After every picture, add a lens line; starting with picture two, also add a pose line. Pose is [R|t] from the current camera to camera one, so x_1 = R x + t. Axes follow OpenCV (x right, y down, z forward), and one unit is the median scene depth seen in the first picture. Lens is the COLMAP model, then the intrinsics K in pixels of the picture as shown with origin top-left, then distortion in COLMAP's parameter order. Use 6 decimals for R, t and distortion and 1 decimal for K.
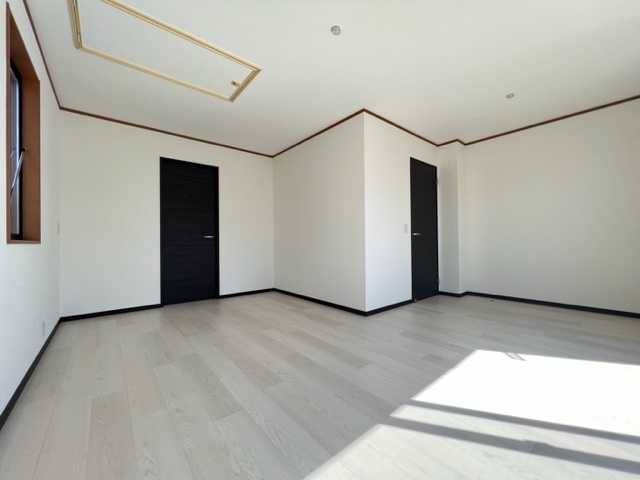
lens RADIAL K [[256.2, 0, 320.0], [0, 256.2, 240.0], [0, 0, 1]] dist [0.001979, 0.000407]
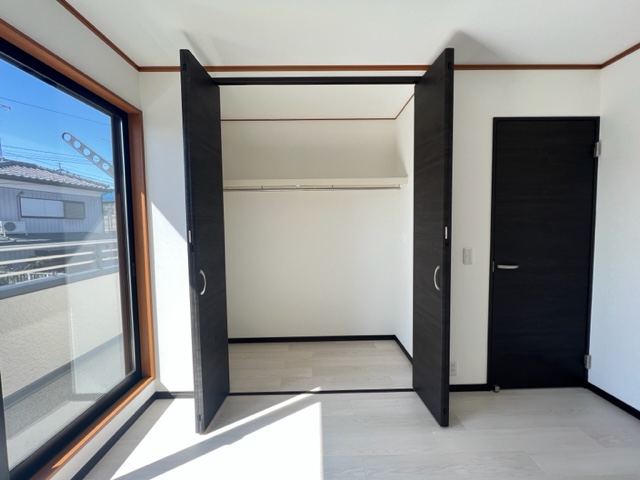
lens RADIAL K [[256.2, 0, 320.0], [0, 256.2, 240.0], [0, 0, 1]] dist [0.001979, 0.000407]
pose [[0.777567, 0.035793, -0.627781, 0.412973], [0.008198, 0.997717, 0.067039, -0.116223], [0.628747, -0.057273, 0.775498, 0.368649]]
